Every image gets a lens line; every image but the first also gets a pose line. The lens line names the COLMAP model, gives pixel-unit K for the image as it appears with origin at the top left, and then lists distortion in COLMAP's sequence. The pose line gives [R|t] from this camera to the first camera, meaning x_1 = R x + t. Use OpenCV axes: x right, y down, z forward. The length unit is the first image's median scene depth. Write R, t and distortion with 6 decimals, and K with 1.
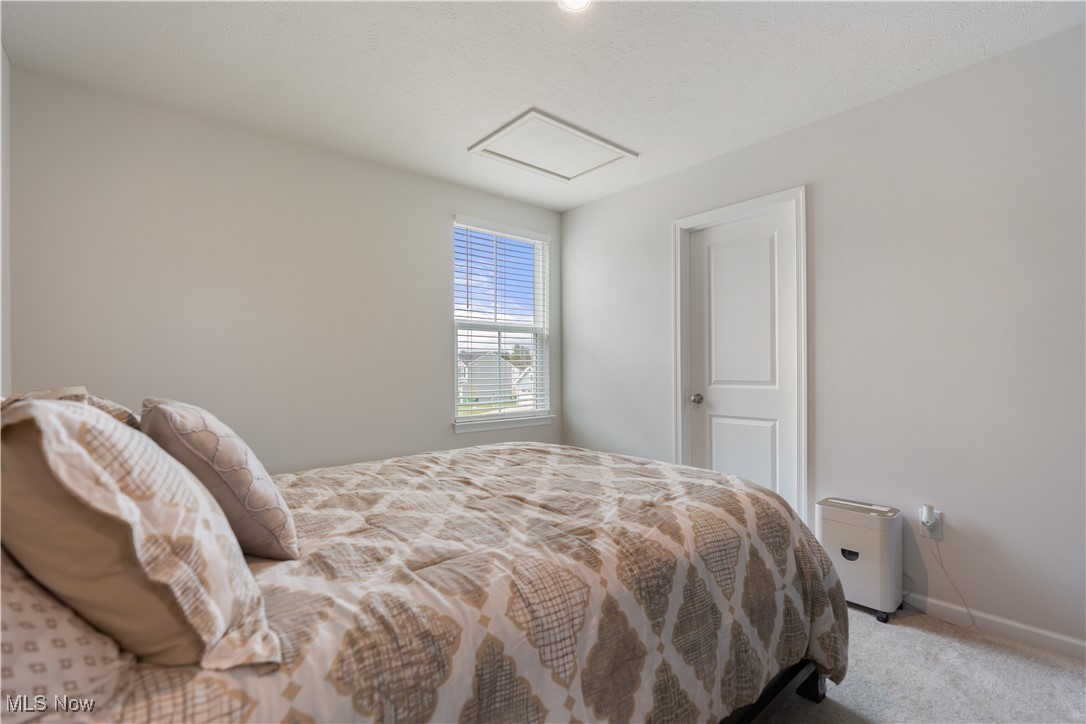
lens RADIAL K [[501.5, 0, 541.1], [0, 501.5, 369.5], [0, 0, 1]] dist [-0.009916, 0.003789]
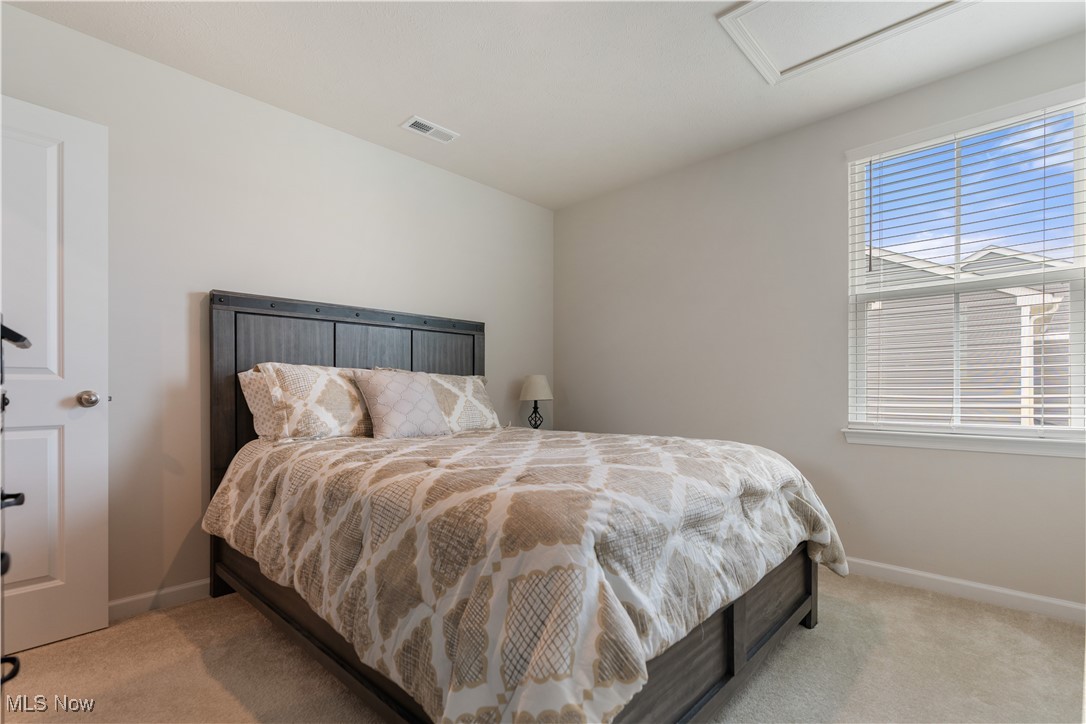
lens RADIAL K [[501.5, 0, 520.5], [0, 501.5, 391.4], [0, 0, 1]] dist [-0.009916, 0.003789]
pose [[0.052411, 0.000505, -0.998625, 1.334574], [-0.003209, 0.999995, 0.000337, 0.116128], [0.998620, 0.003187, 0.052413, 1.169738]]
